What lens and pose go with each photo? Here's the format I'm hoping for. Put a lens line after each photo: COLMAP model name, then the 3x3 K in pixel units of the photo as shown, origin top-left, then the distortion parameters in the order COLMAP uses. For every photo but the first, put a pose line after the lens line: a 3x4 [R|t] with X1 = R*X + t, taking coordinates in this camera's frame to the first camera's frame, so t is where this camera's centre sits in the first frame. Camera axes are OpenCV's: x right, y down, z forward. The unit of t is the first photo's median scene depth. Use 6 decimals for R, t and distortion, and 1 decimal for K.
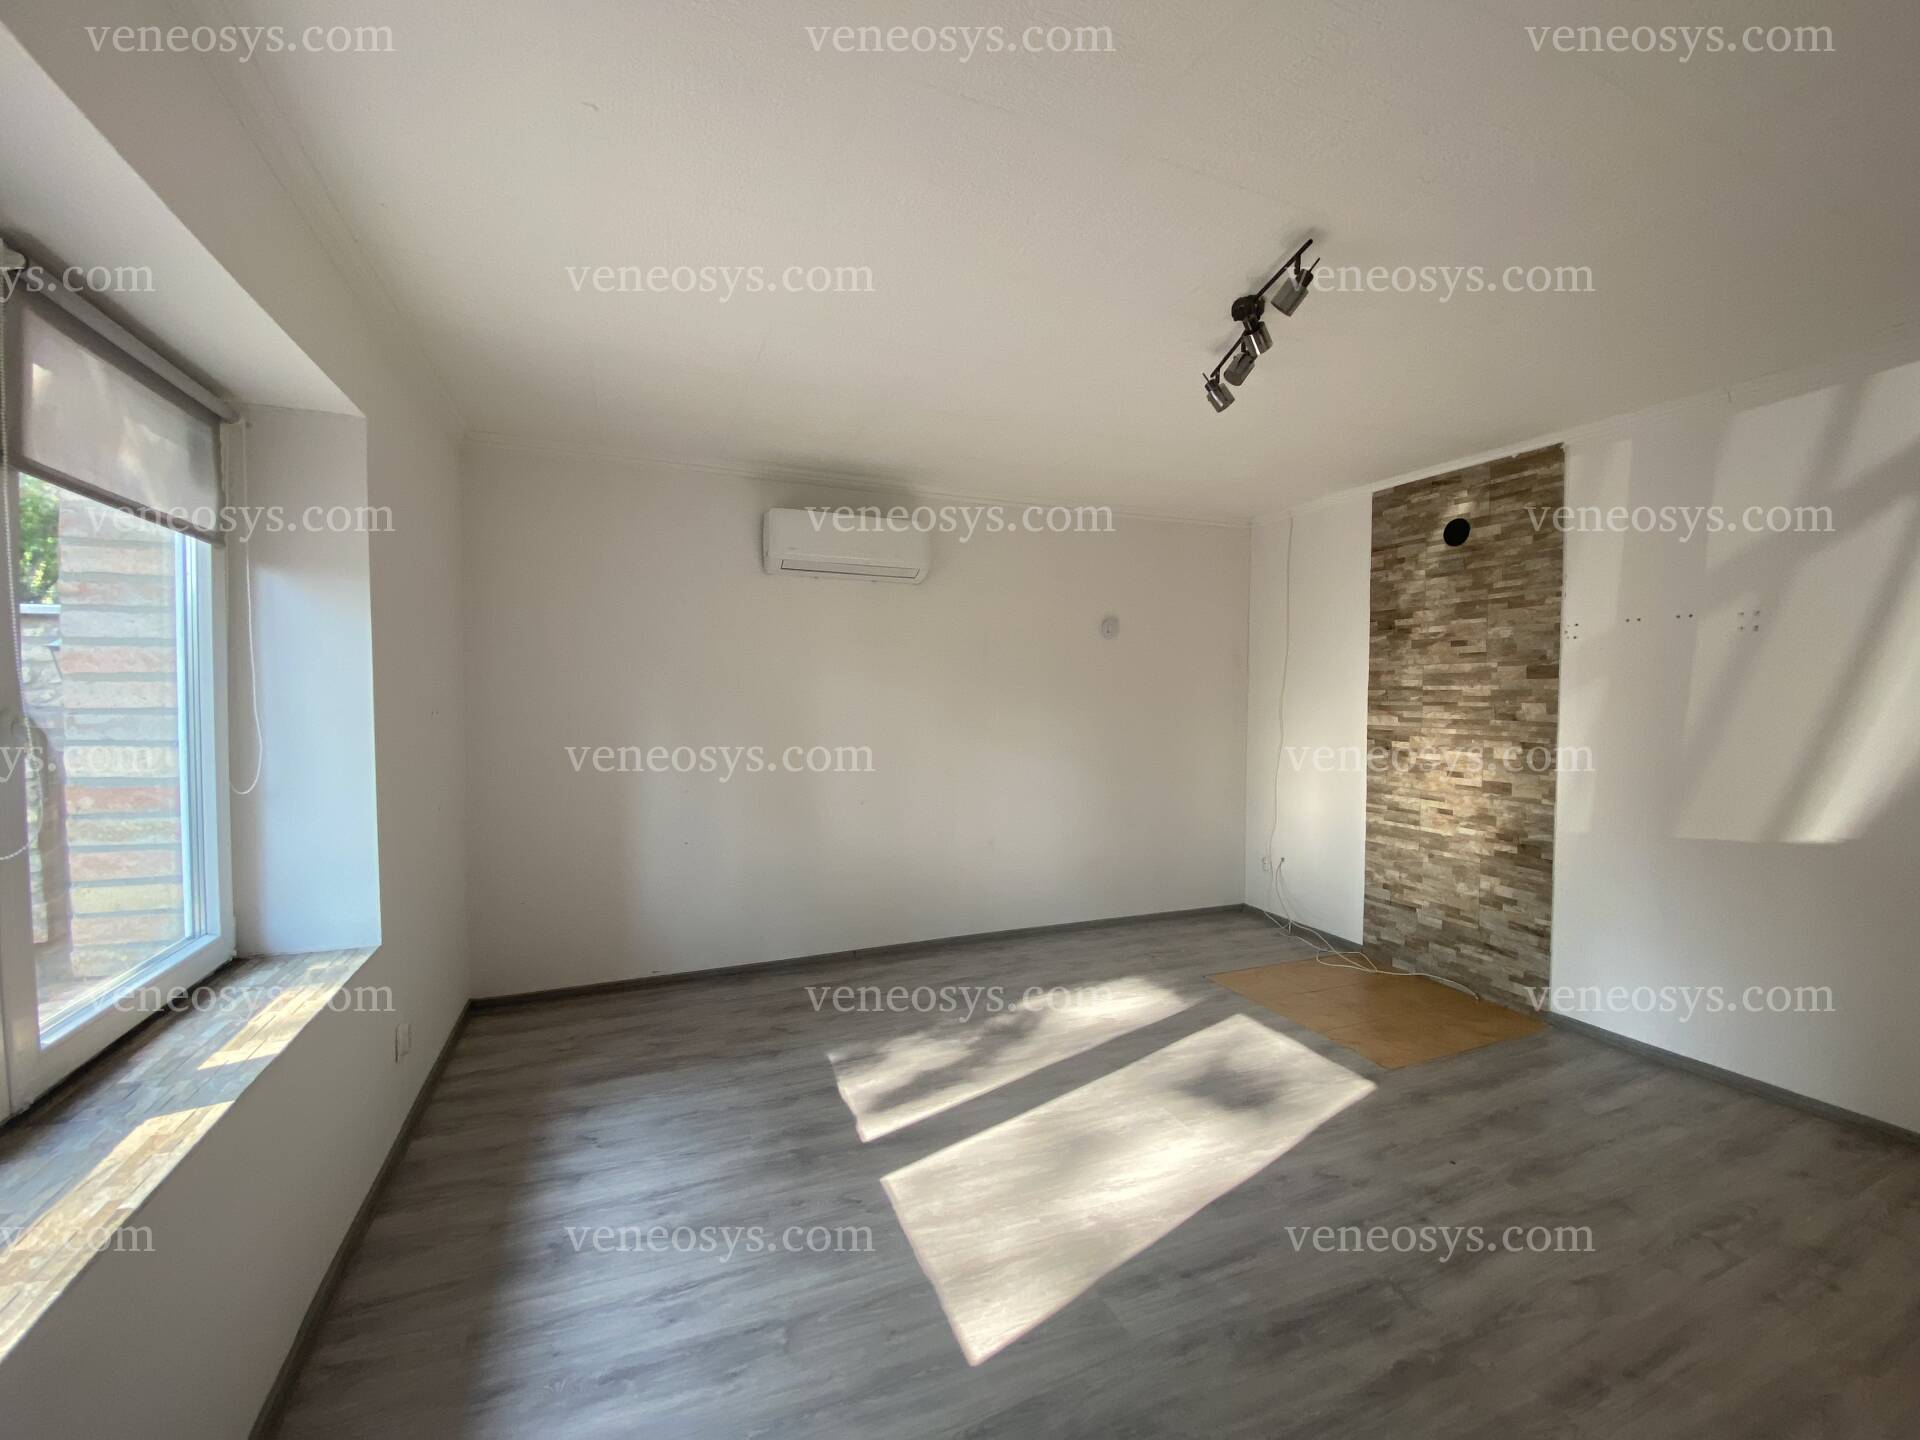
lens RADIAL K [[776.4, 0, 960.0], [0, 776.4, 714.8], [0, 0, 1]] dist [0.026219, -0.023125]
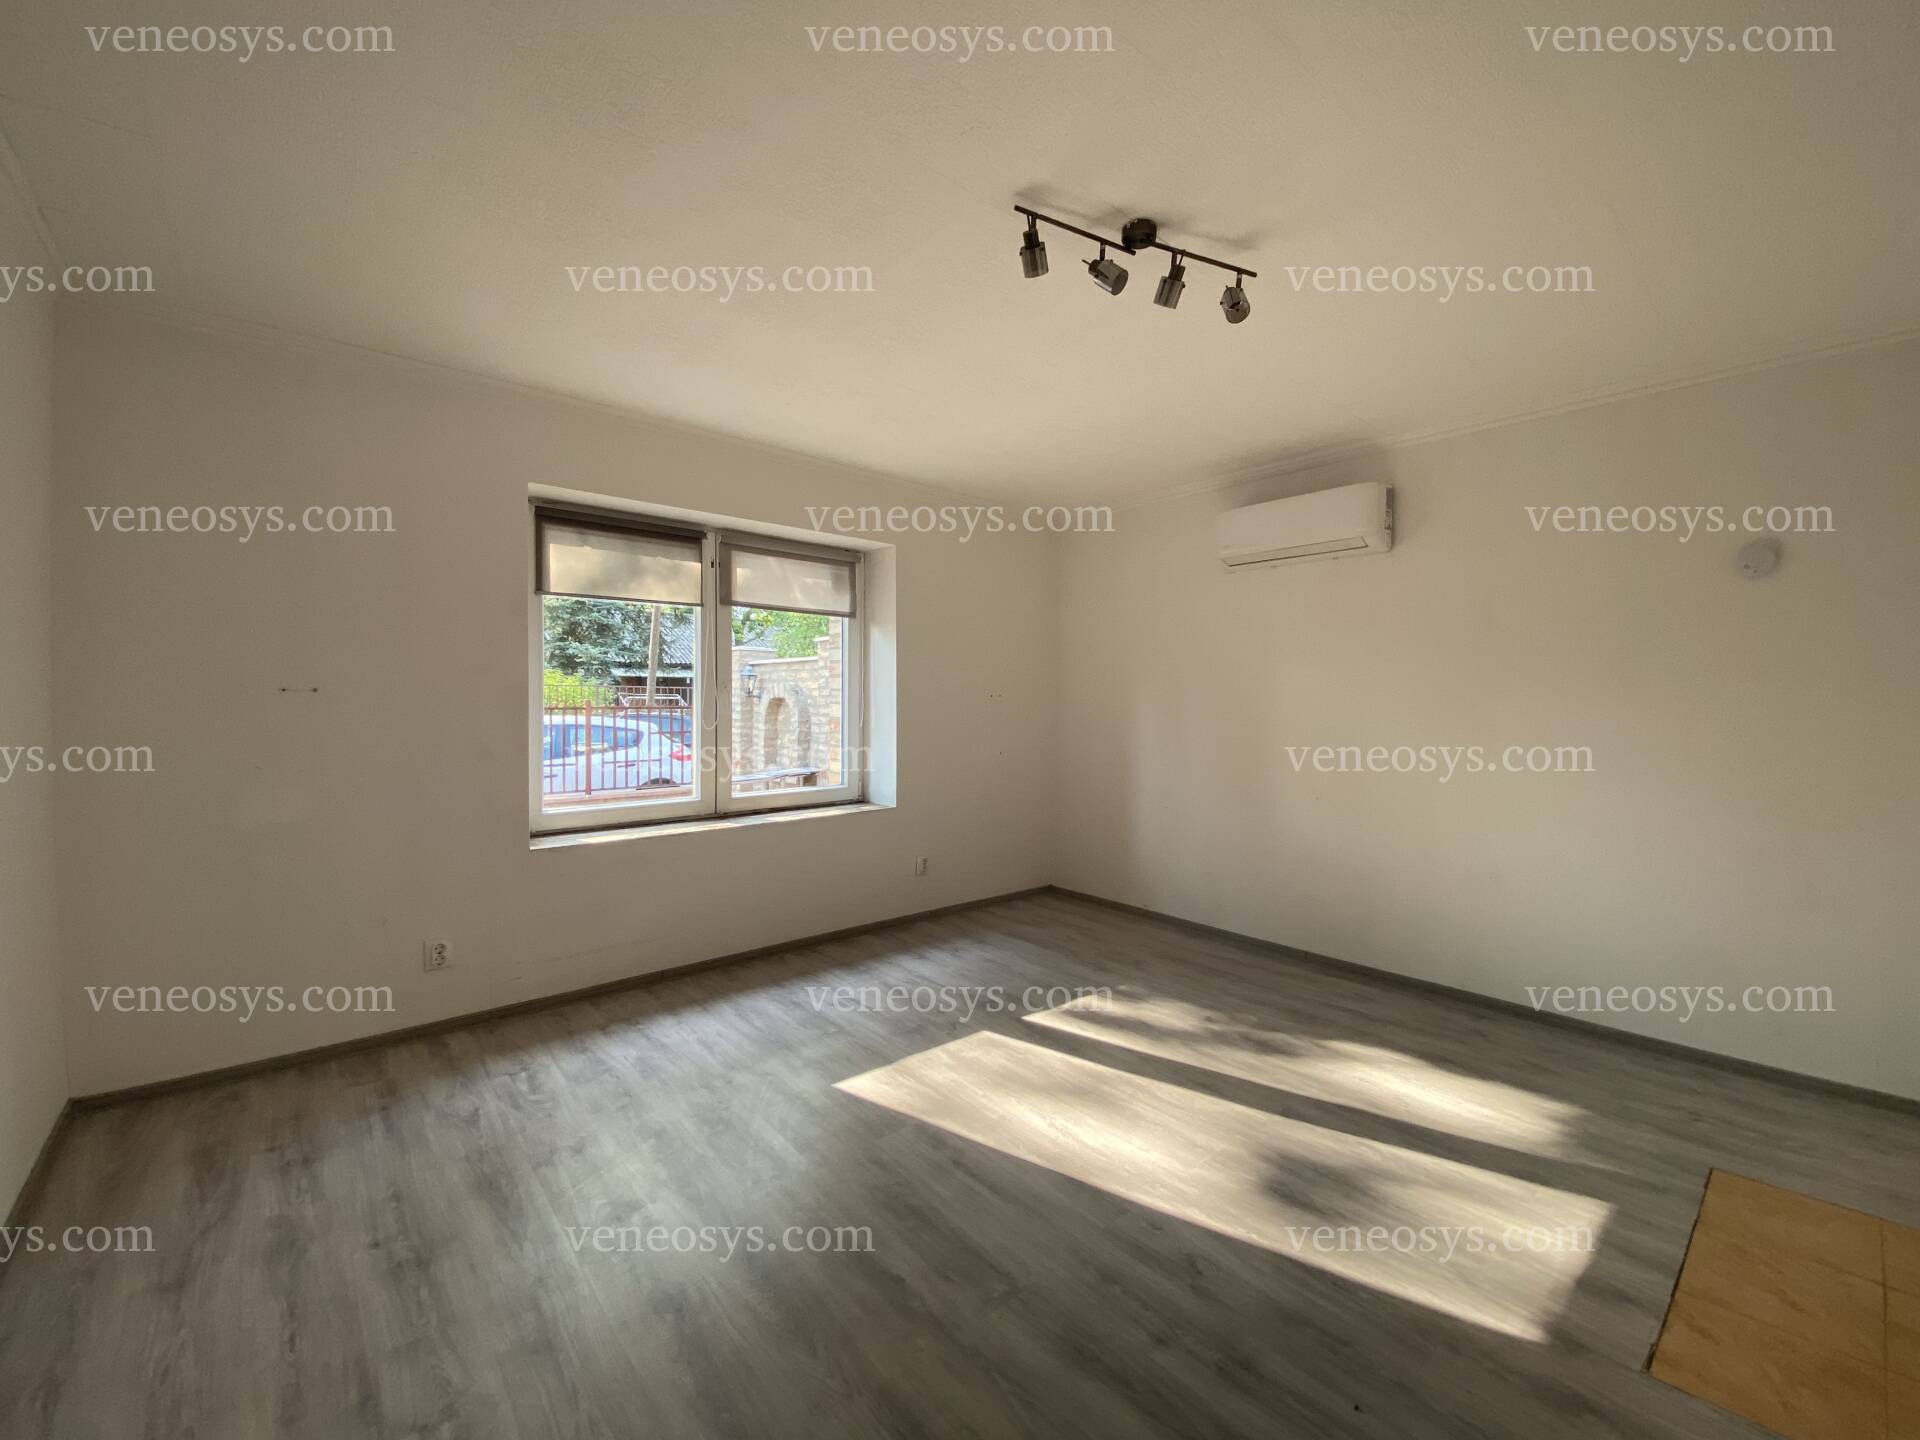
lens RADIAL K [[776.4, 0, 960.0], [0, 776.4, 714.8], [0, 0, 1]] dist [0.026219, -0.023125]
pose [[0.306047, 0.013855, -0.951915, 0.894380], [-0.033798, 0.999422, 0.003680, 0.033425], [0.951416, 0.031047, 0.306339, 0.406463]]
